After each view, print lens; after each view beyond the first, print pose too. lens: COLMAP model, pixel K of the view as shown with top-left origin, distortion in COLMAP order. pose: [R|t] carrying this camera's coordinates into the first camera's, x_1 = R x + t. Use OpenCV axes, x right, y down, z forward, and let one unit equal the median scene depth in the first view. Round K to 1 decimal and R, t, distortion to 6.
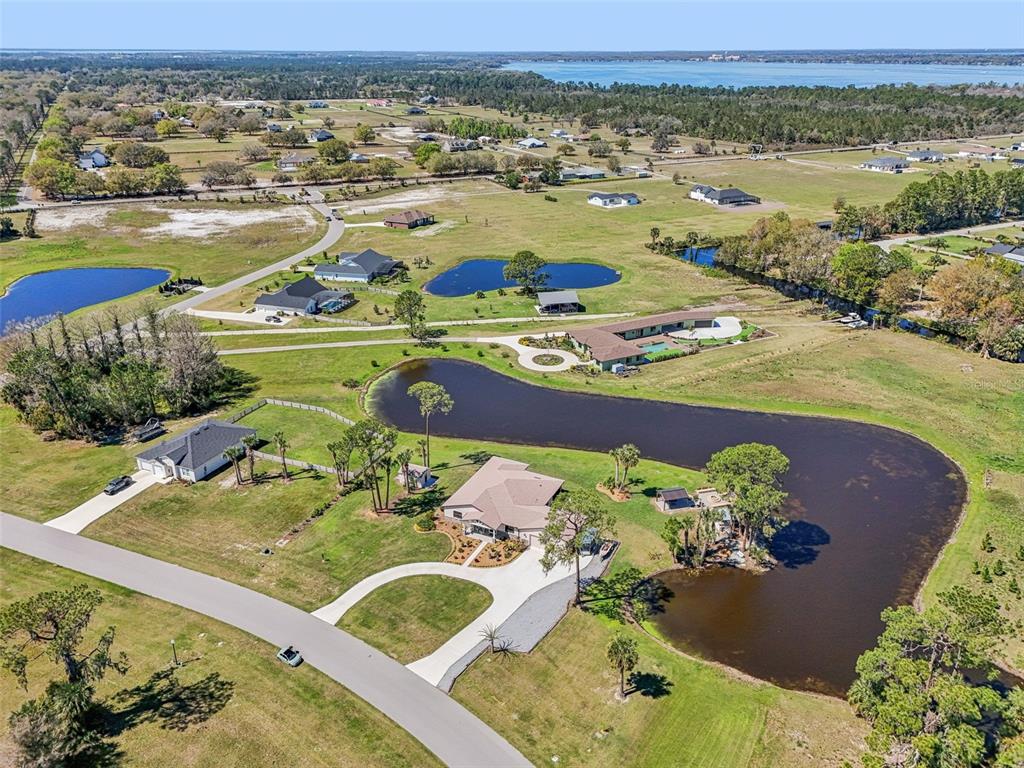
lens RADIAL K [[723.4, 0, 511.7], [0, 723.4, 377.9], [0, 0, 1]] dist [0.057301, -0.022420]
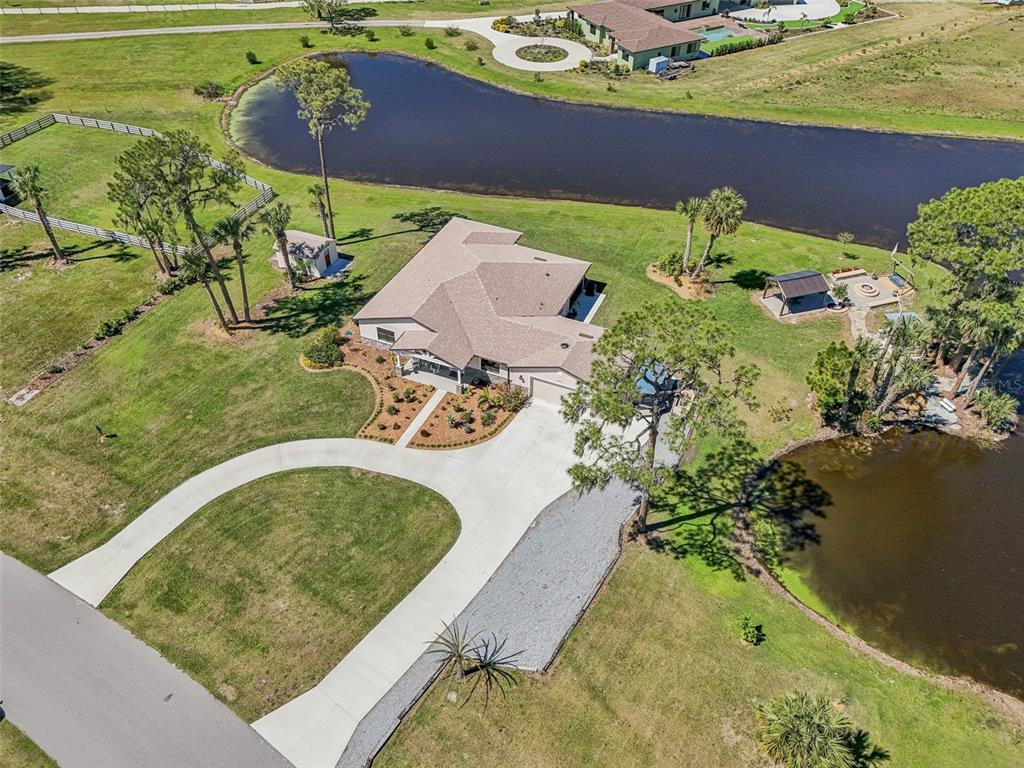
lens RADIAL K [[723.4, 0, 519.8], [0, 723.4, 375.5], [0, 0, 1]] dist [0.057301, -0.022420]
pose [[0.998516, -0.020607, 0.050402, -0.007062], [0.003456, 0.947744, 0.319014, 0.052936], [-0.054342, -0.318366, 0.946409, 0.489400]]
